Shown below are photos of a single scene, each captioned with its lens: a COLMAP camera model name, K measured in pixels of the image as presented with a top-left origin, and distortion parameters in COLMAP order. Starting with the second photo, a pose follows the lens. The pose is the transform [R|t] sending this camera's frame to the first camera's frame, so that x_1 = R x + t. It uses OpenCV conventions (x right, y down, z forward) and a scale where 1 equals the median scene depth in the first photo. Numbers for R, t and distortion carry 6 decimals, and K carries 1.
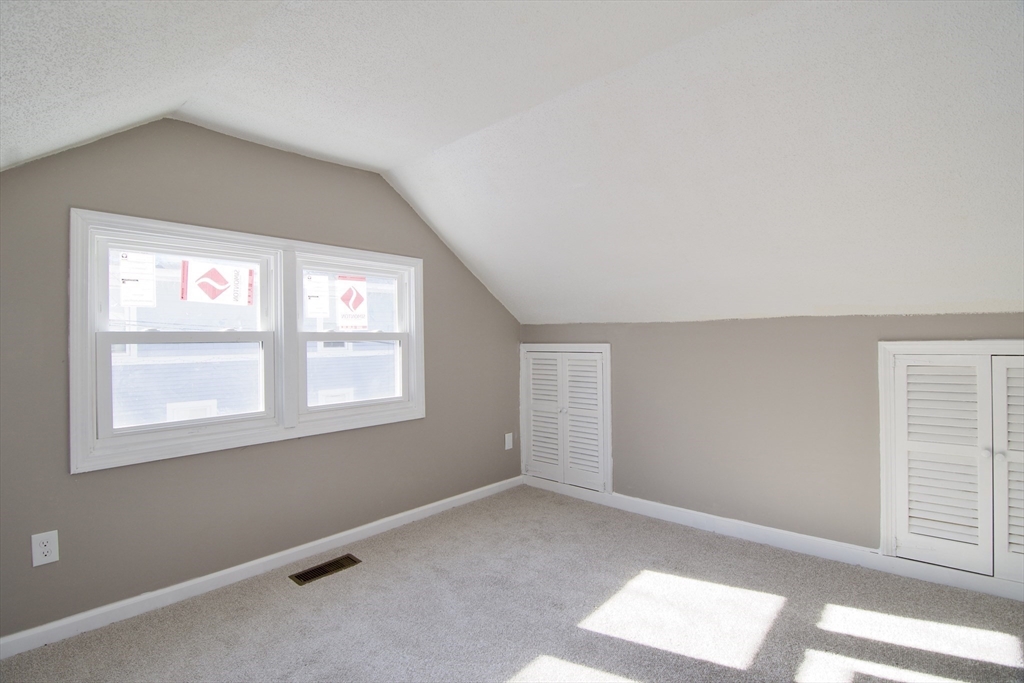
lens RADIAL K [[493.0, 0, 511.7], [0, 493.0, 337.9], [0, 0, 1]] dist [0.000508, -0.013118]
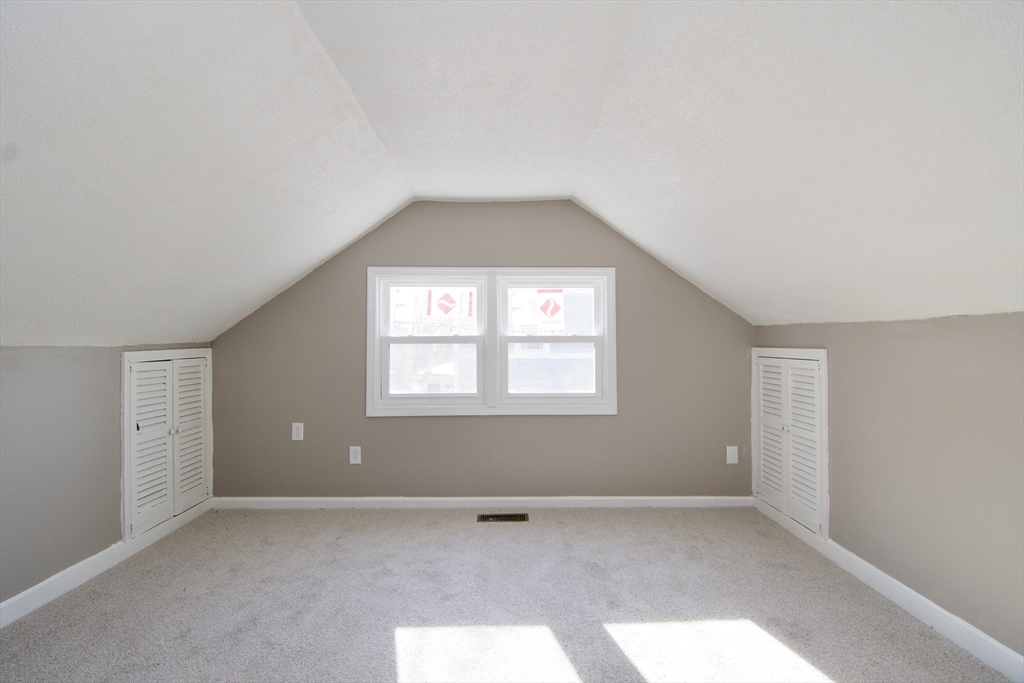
lens RADIAL K [[496.4, 0, 512.2], [0, 496.4, 339.1], [0, 0, 1]] dist [0.000894, -0.012104]
pose [[0.674414, 0.003748, -0.738344, 0.492682], [-0.002113, 0.999993, 0.003146, -0.006744], [0.738350, -0.000561, 0.674417, 0.107086]]
